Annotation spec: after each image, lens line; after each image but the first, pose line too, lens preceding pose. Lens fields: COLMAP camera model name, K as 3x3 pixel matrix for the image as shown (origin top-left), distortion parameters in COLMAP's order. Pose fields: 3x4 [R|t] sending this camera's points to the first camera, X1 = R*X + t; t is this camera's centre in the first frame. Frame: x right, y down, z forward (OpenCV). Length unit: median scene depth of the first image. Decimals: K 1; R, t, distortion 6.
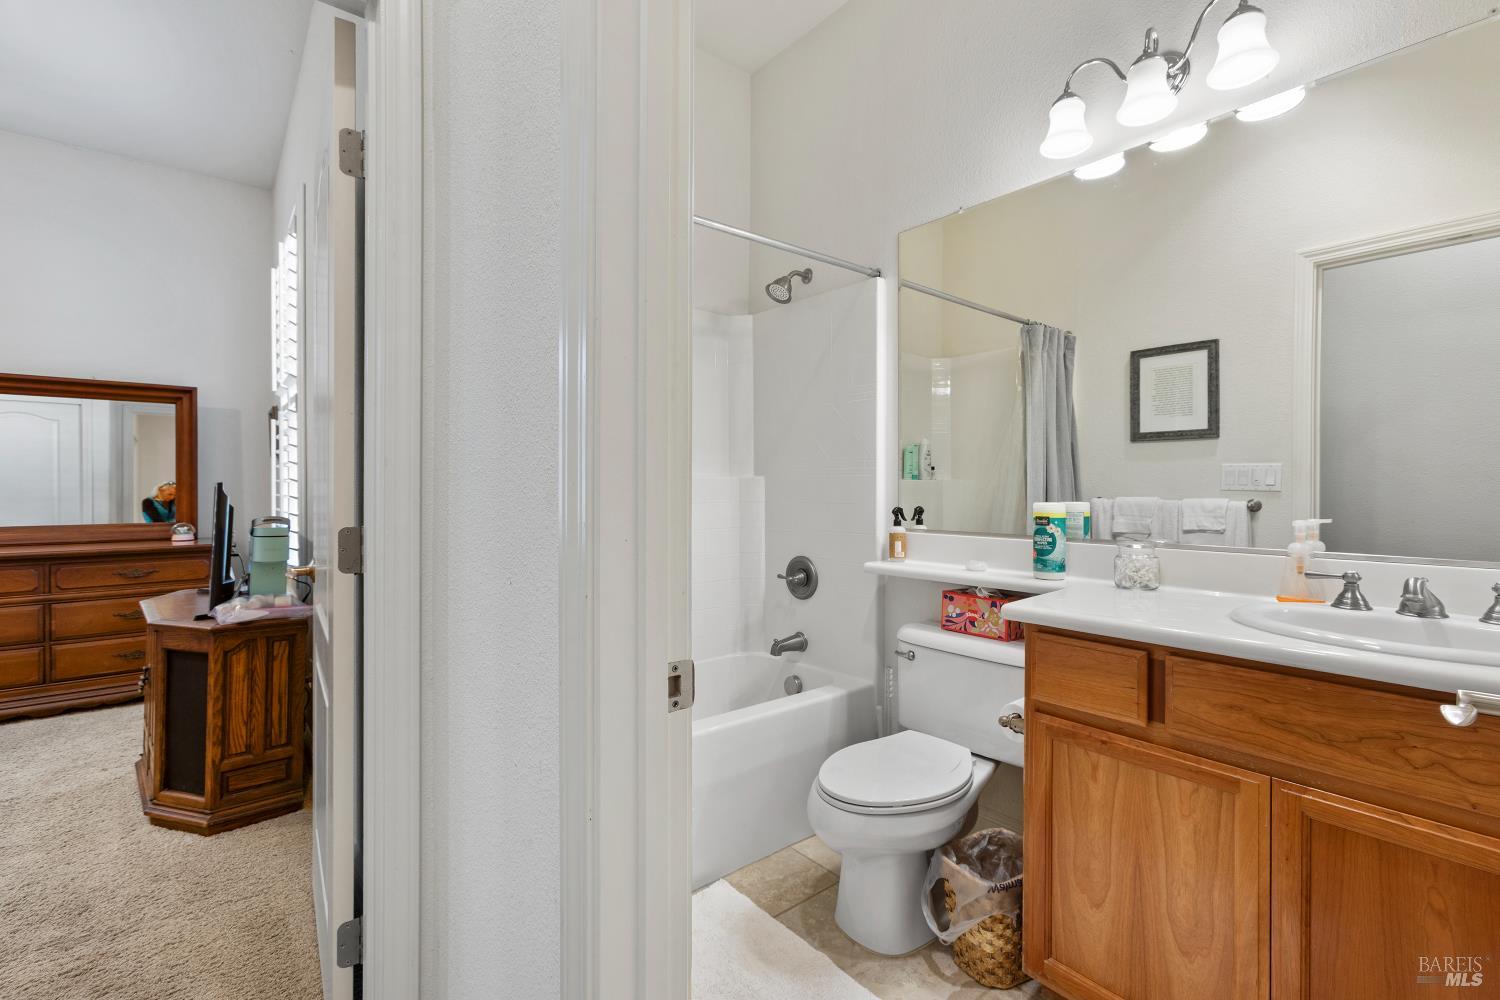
lens RADIAL K [[657.0, 0, 732.8], [0, 657.0, 490.5], [0, 0, 1]] dist [-0.007020, 0.000304]
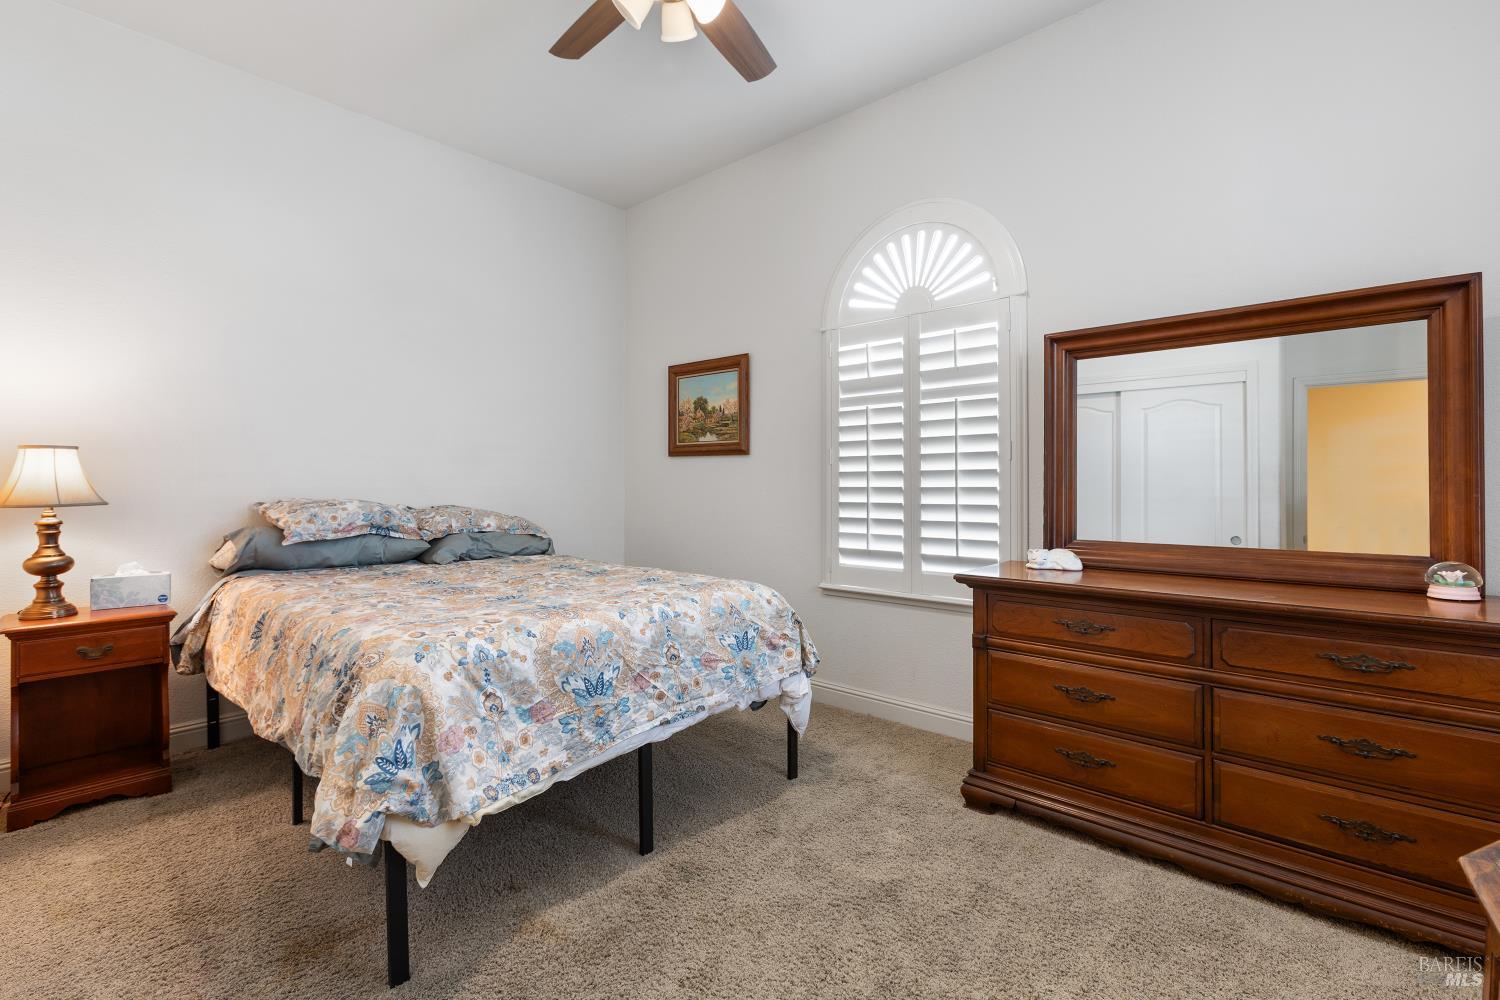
lens RADIAL K [[657.0, 0, 732.8], [0, 657.0, 490.5], [0, 0, 1]] dist [-0.007020, 0.000304]
pose [[0.129647, 0.000418, -0.991560, -0.482309], [0.005022, 0.999987, 0.001078, -0.005928], [0.991547, -0.005120, 0.129644, 0.461434]]
